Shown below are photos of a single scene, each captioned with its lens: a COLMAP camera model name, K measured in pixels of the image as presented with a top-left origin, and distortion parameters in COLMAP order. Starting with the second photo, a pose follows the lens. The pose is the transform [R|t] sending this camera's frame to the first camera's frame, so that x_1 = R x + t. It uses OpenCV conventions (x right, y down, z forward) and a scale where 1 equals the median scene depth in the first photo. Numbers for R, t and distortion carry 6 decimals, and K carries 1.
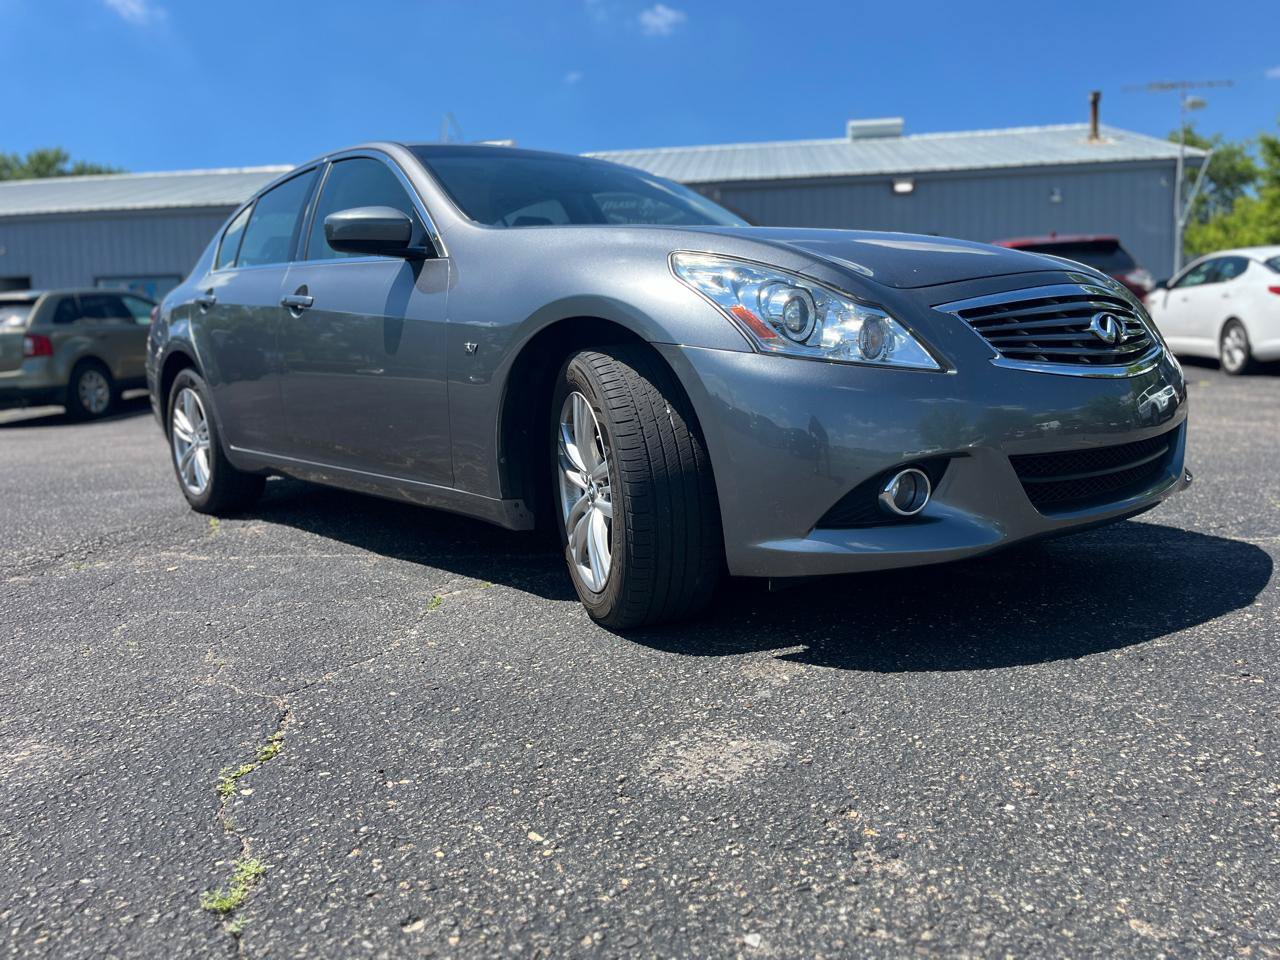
lens RADIAL K [[963.0, 0, 640.0], [0, 963.0, 480.0], [0, 0, 1]] dist [0.091843, -0.130640]
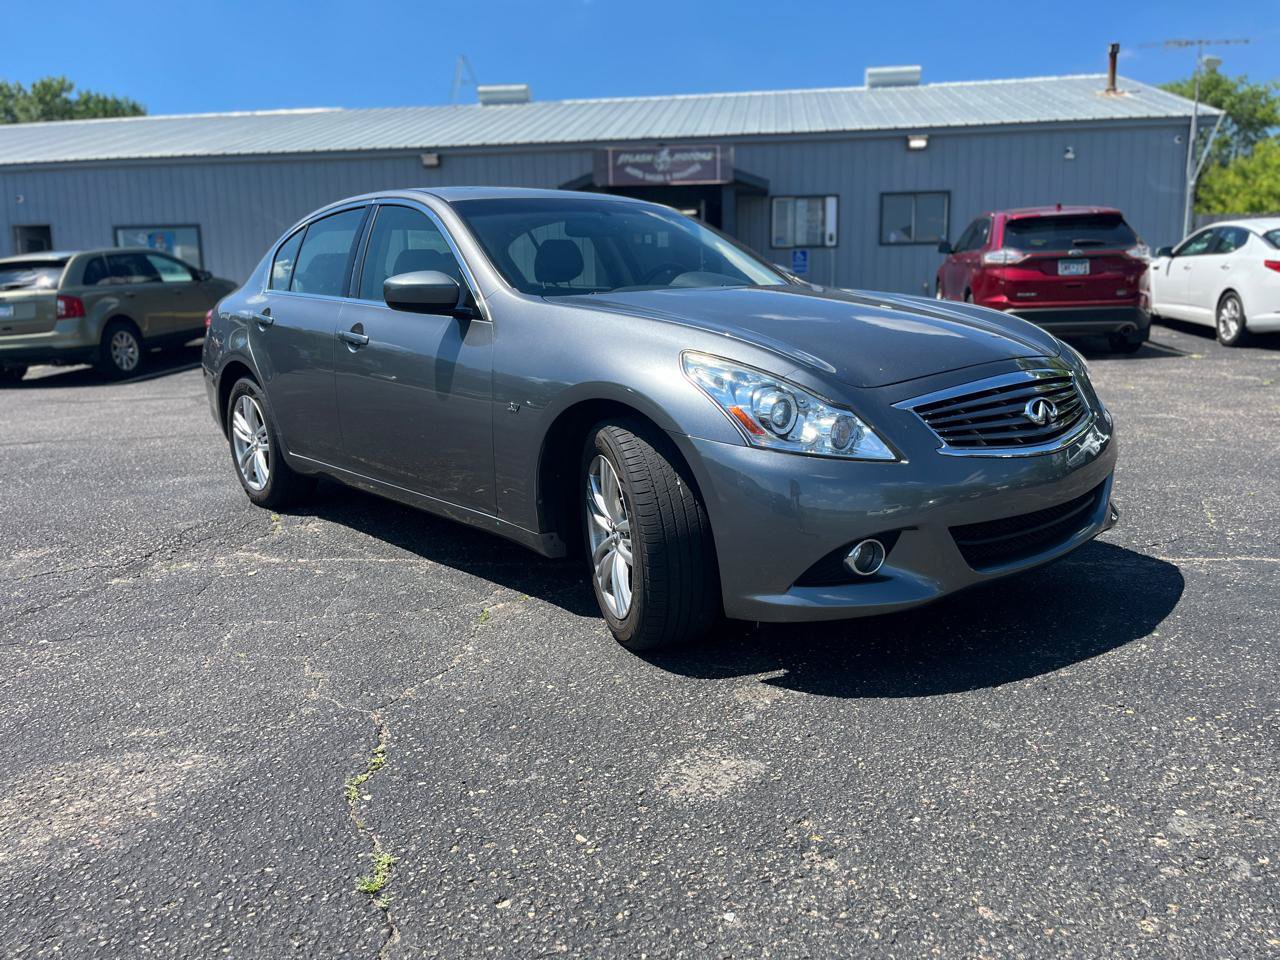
lens RADIAL K [[964.1, 0, 651.4], [0, 964.1, 493.2], [0, 0, 1]] dist [0.077552, -0.112441]
pose [[0.999970, 0.007678, -0.000408, -0.005040], [-0.007623, 0.996869, 0.078706, -0.156390], [0.001011, -0.078701, 0.996898, -0.235842]]
